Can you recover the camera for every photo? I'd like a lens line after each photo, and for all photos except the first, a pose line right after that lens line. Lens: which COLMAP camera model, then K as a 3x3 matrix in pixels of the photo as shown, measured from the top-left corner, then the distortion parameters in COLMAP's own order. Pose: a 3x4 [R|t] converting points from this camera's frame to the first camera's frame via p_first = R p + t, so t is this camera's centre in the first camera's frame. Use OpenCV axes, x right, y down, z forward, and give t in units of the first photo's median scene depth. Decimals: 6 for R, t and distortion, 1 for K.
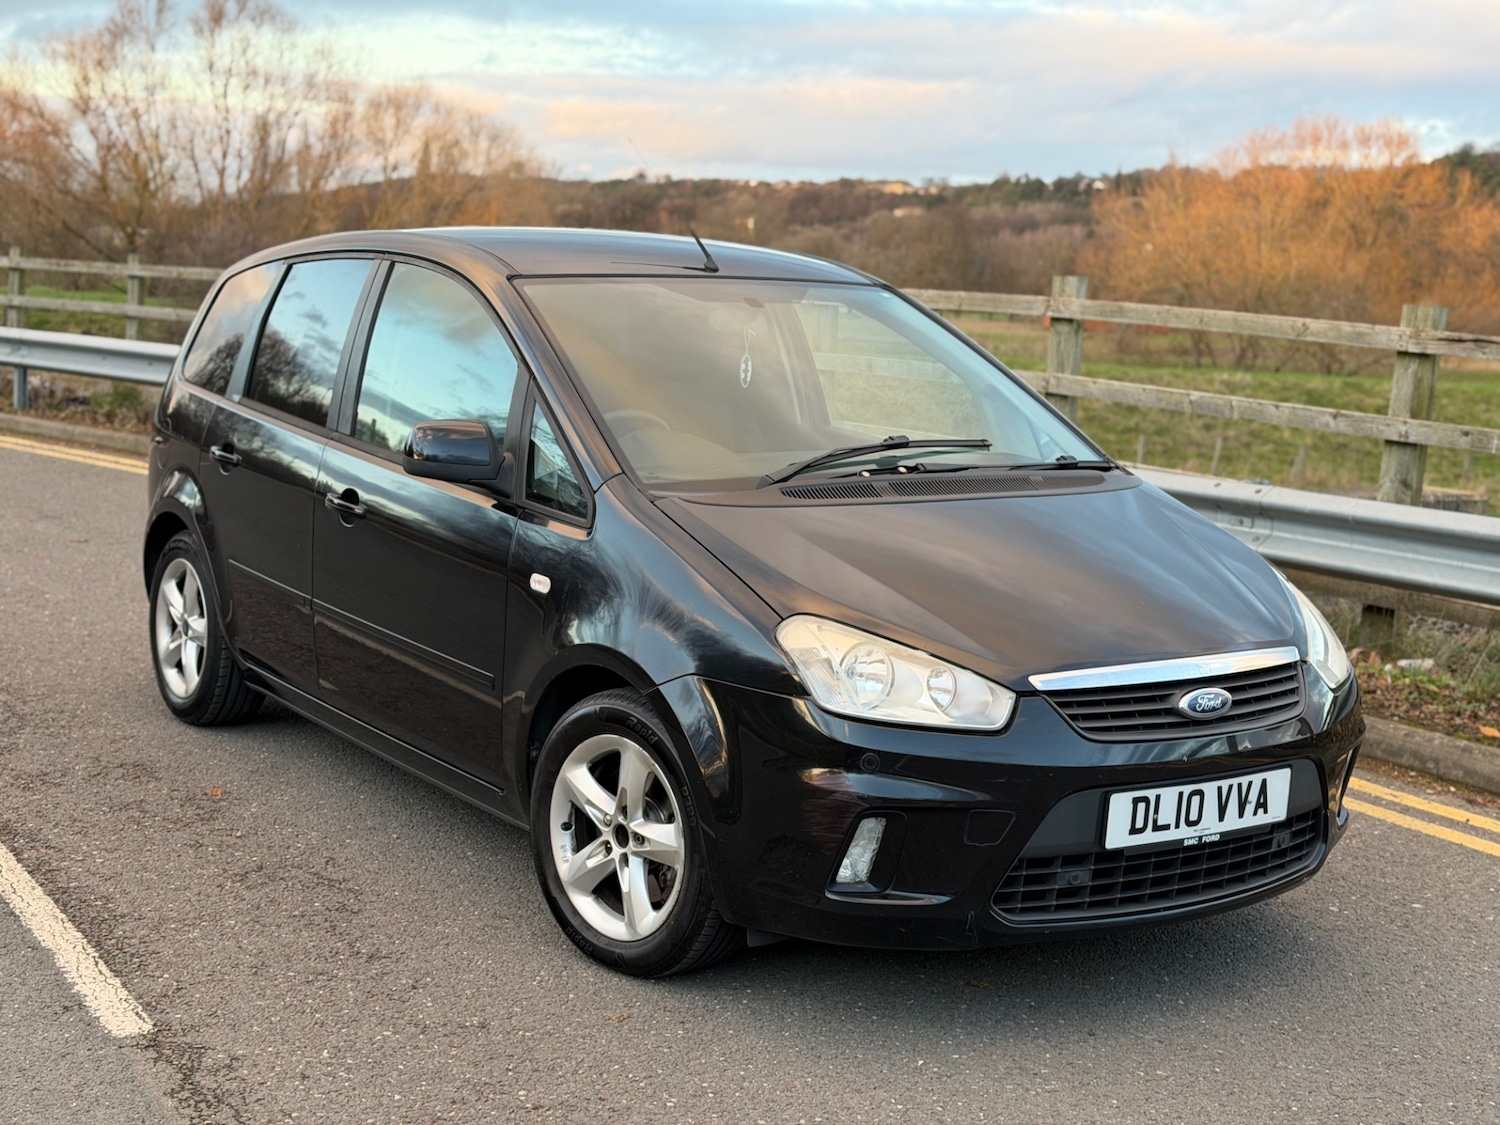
lens RADIAL K [[2087.9, 0, 739.5], [0, 2087.9, 591.9], [0, 0, 1]] dist [0.111124, 0.000000]
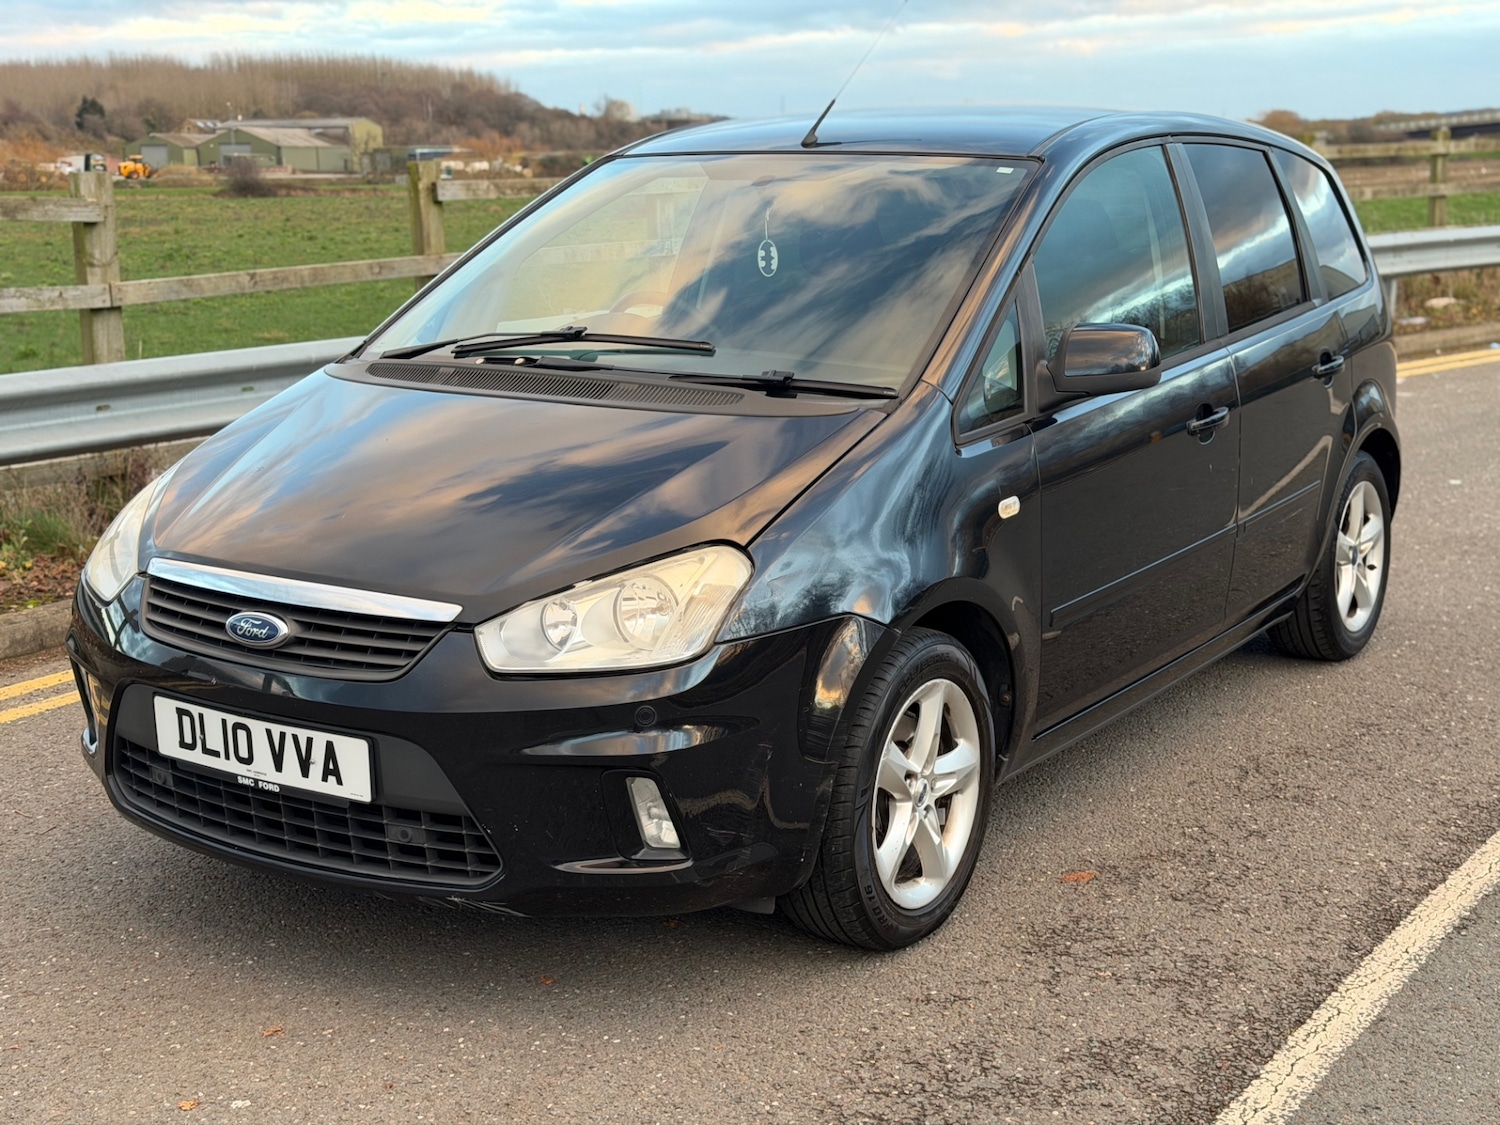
lens RADIAL K [[2087.9, 0, 727.3], [0, 2087.9, 550.6], [0, 0, 1]] dist [0.111124, 0.000000]
pose [[0.374066, 0.149324, -0.915301, 0.997179], [-0.130410, 0.985615, 0.107499, -0.090468], [0.918187, 0.079153, 0.388159, 0.765145]]
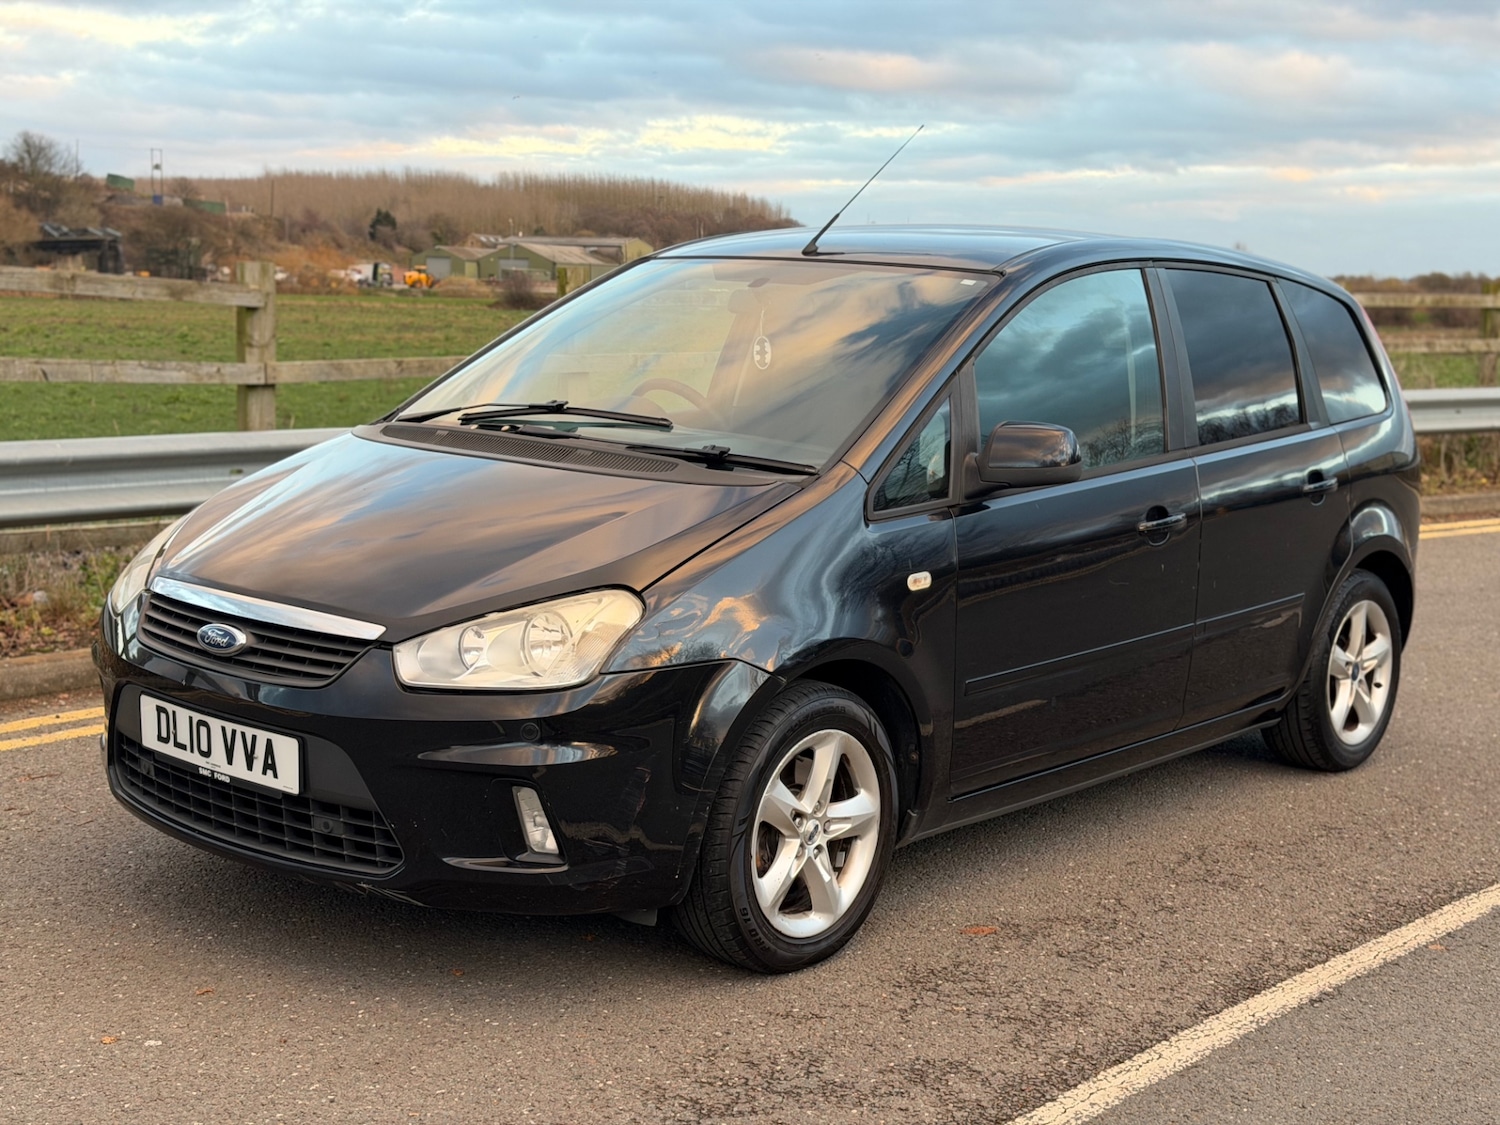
lens RADIAL K [[2087.9, 0, 733.7], [0, 2087.9, 556.3], [0, 0, 1]] dist [0.111124, 0.000000]
pose [[0.256398, 0.116003, -0.959585, 1.140520], [-0.181887, 0.980827, 0.069971, -0.092604], [0.949304, 0.156595, 0.272582, 0.869999]]
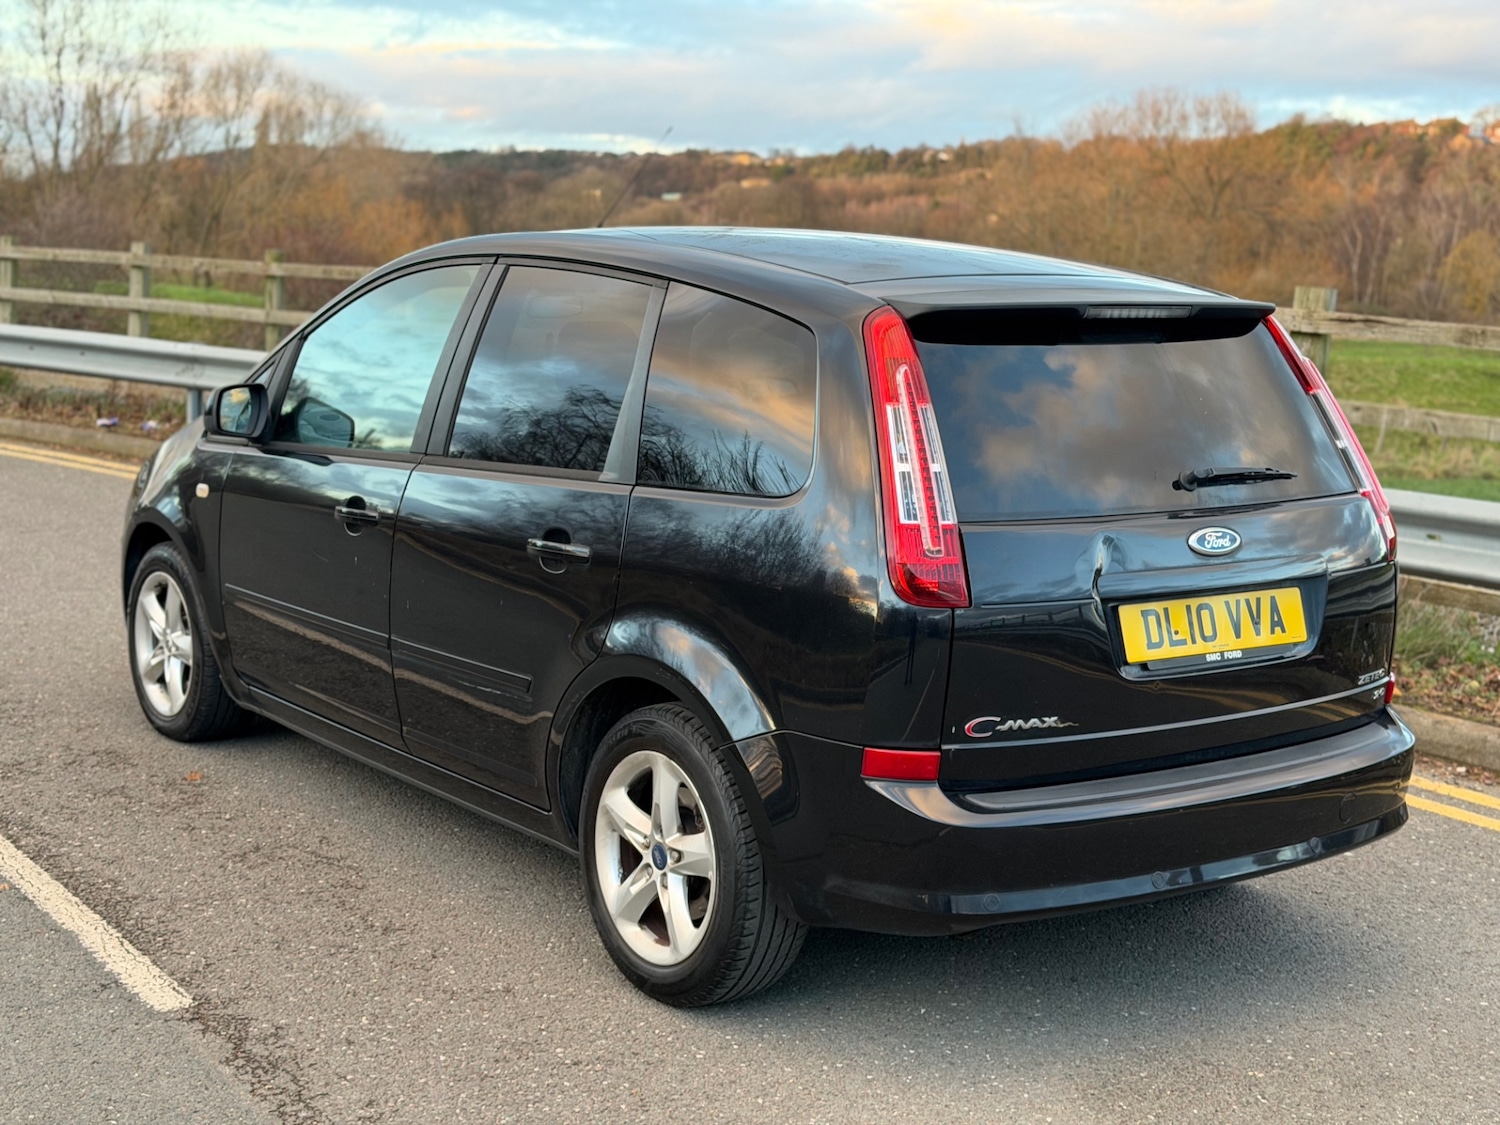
lens RADIAL K [[2087.9, 0, 742.5], [0, 2087.9, 595.4], [0, 0, 1]] dist [0.111124, 0.000000]
pose [[0.997313, -0.018301, 0.070933, -0.068639], [0.017254, 0.999733, 0.015345, -0.005485], [-0.071195, -0.014080, 0.997363, -0.052181]]
